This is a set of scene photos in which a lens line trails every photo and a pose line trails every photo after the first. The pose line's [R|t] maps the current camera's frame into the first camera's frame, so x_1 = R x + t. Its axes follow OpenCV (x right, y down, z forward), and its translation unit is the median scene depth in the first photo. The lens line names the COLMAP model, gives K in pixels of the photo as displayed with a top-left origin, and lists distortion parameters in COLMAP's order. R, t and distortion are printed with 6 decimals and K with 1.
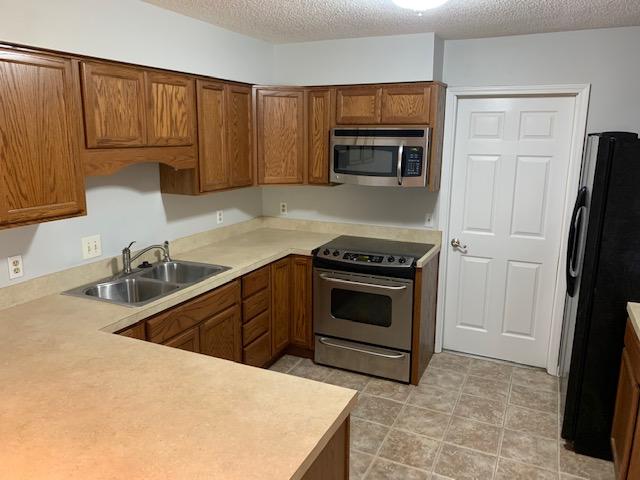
lens RADIAL K [[488.3, 0, 314.9], [0, 488.3, 237.3], [0, 0, 1]] dist [0.045589, -0.052855]
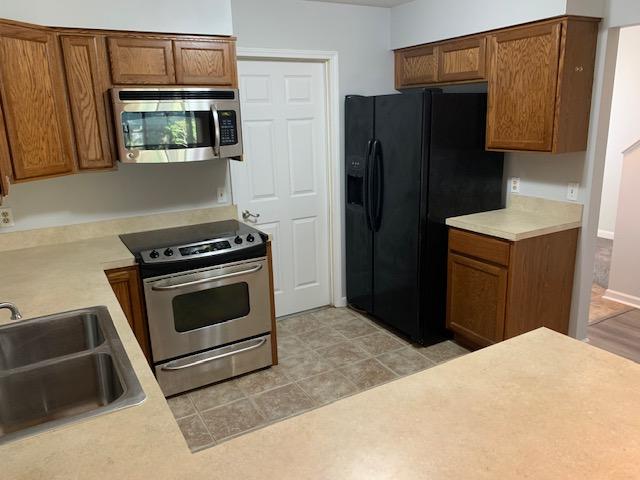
lens RADIAL K [[488.3, 0, 315.6], [0, 488.3, 240.4], [0, 0, 1]] dist [0.045589, -0.052855]
pose [[0.574825, -0.228358, 0.785766, -0.430674], [0.202367, 0.970114, 0.133891, -0.041894], [-0.792858, 0.082050, 0.603858, 0.339340]]
